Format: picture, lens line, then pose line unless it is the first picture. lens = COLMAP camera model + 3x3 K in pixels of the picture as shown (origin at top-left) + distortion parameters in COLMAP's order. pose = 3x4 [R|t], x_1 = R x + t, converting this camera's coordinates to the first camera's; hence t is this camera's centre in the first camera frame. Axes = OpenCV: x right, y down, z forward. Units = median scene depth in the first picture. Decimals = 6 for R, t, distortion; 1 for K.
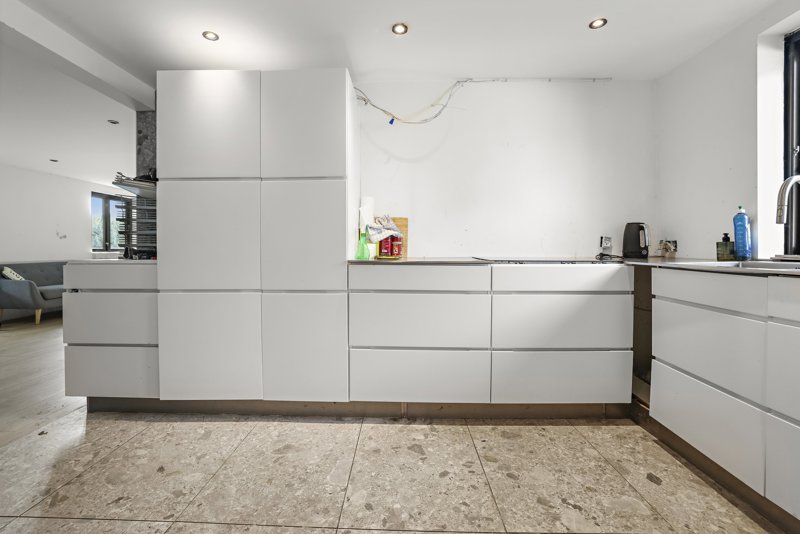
lens RADIAL K [[344.1, 0, 400.0], [0, 344.1, 251.1], [0, 0, 1]] dist [-0.020391, 0.000170]
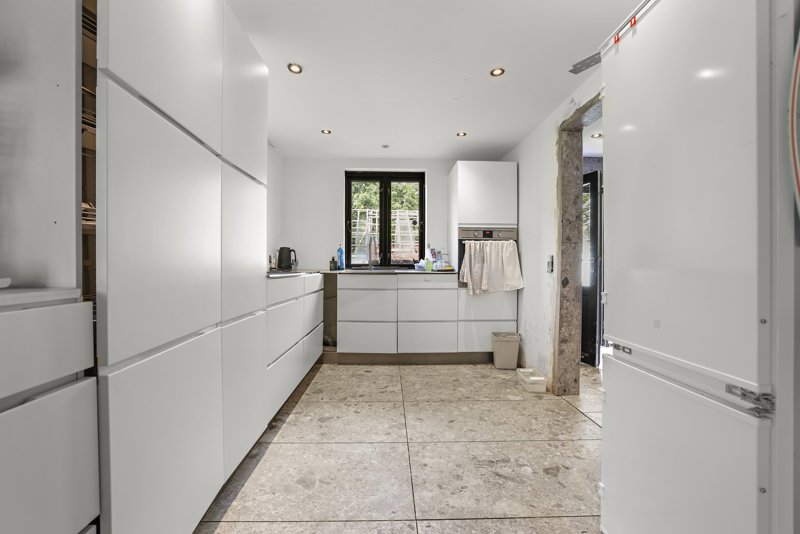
lens RADIAL K [[342.0, 0, 391.2], [0, 342.0, 263.0], [0, 0, 1]] dist [-0.018171, 0.000370]
pose [[-0.032016, 0.015613, 0.999365, -1.211581], [-0.005925, 0.999857, -0.015810, 0.015880], [-0.999470, -0.006427, -0.031919, 0.784030]]
